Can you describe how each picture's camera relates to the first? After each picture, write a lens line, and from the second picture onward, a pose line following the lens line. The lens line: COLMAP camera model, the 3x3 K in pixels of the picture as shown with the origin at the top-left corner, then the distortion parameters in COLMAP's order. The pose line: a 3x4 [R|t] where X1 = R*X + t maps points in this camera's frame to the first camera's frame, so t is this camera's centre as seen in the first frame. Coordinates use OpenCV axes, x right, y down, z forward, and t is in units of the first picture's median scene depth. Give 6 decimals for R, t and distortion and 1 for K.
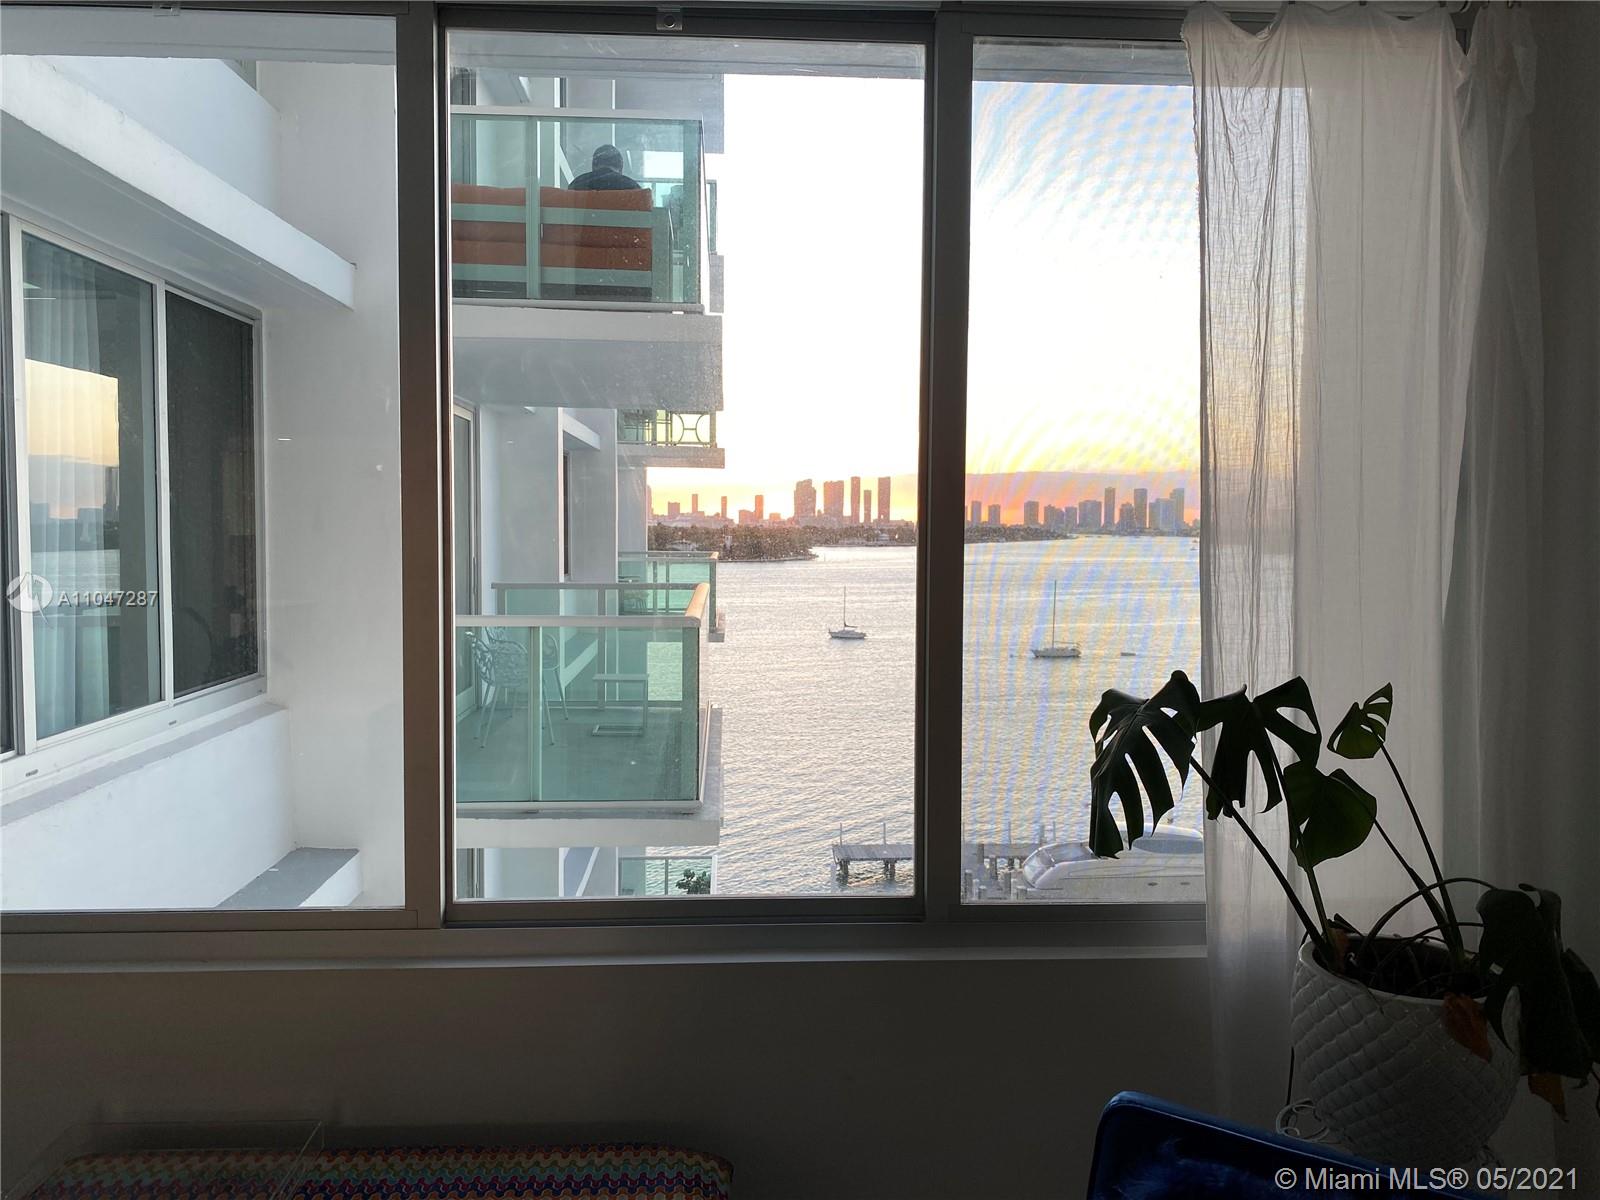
lens RADIAL K [[1218.5, 0, 800.0], [0, 1218.5, 600.0], [0, 0, 1]] dist [0.053282, -0.089648]
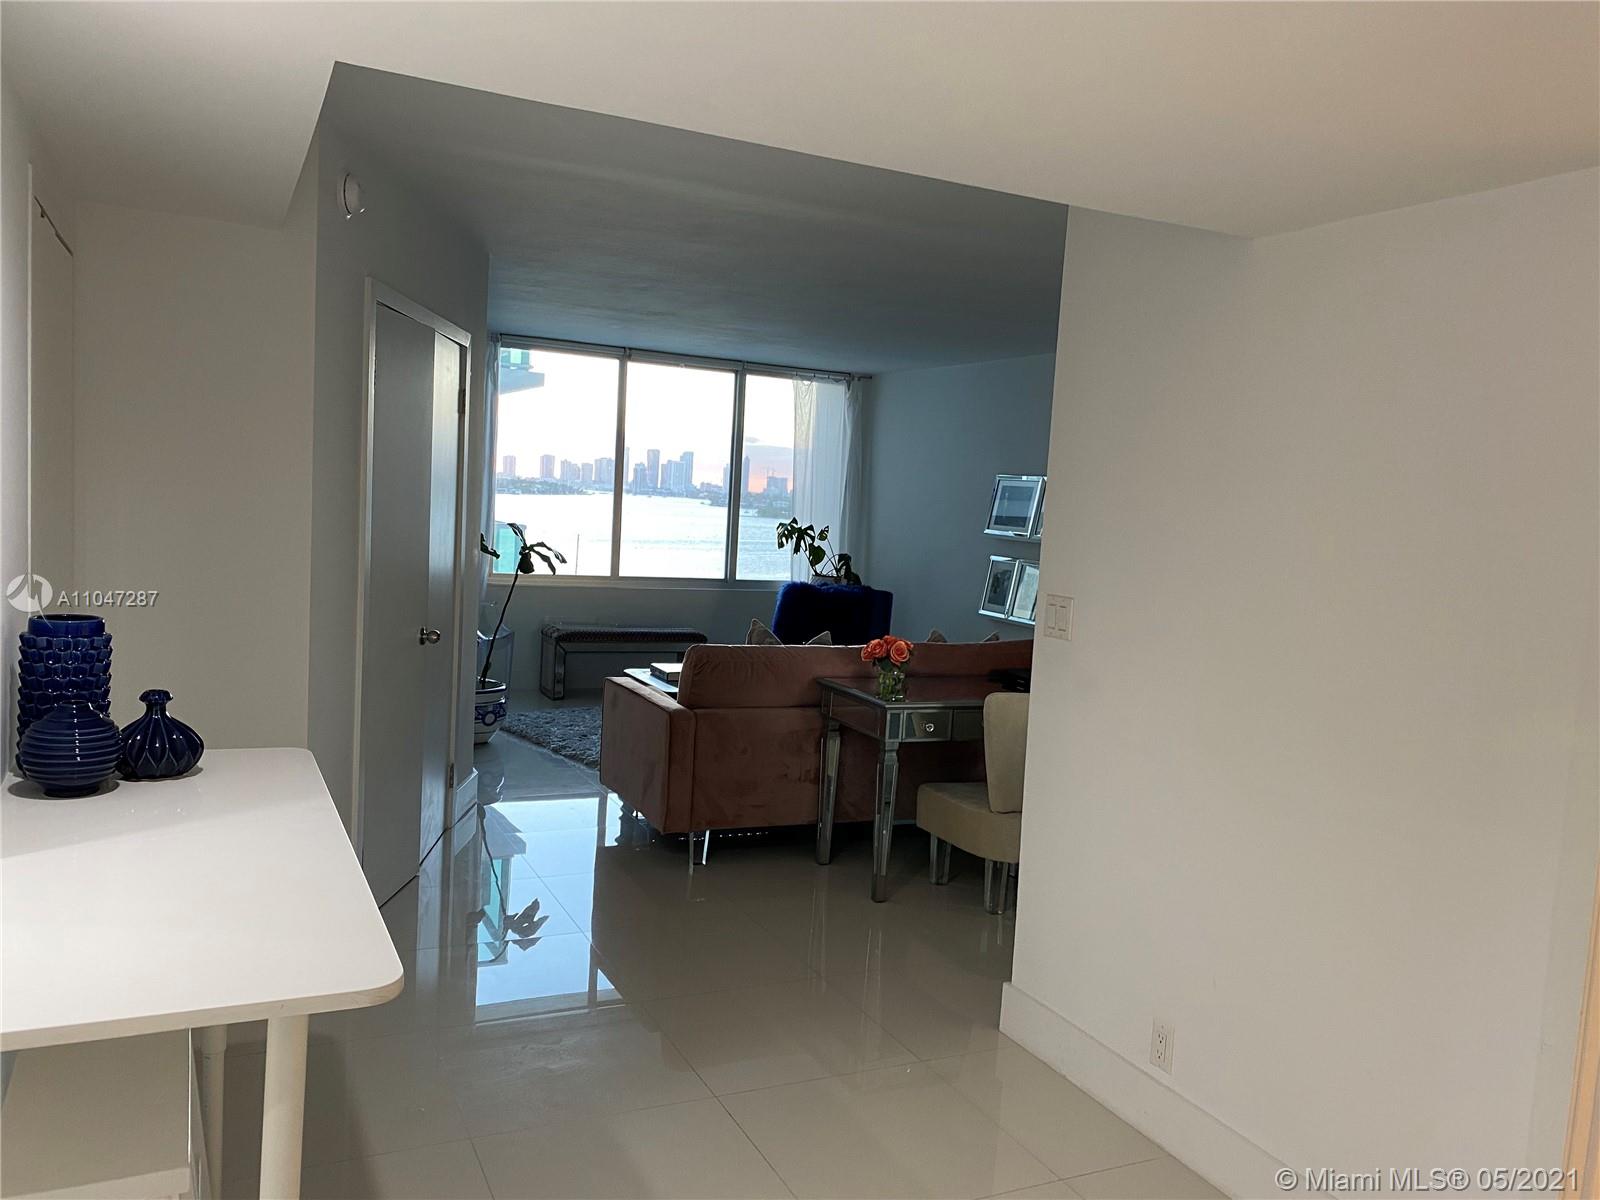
lens RADIAL K [[1218.5, 0, 800.0], [0, 1218.5, 600.0], [0, 0, 1]] dist [0.053282, -0.089648]
pose [[0.923291, 0.014889, 0.383812, -0.755585], [-0.029122, 0.999086, 0.031299, 0.107973], [-0.382995, -0.040075, 0.922881, -1.755874]]
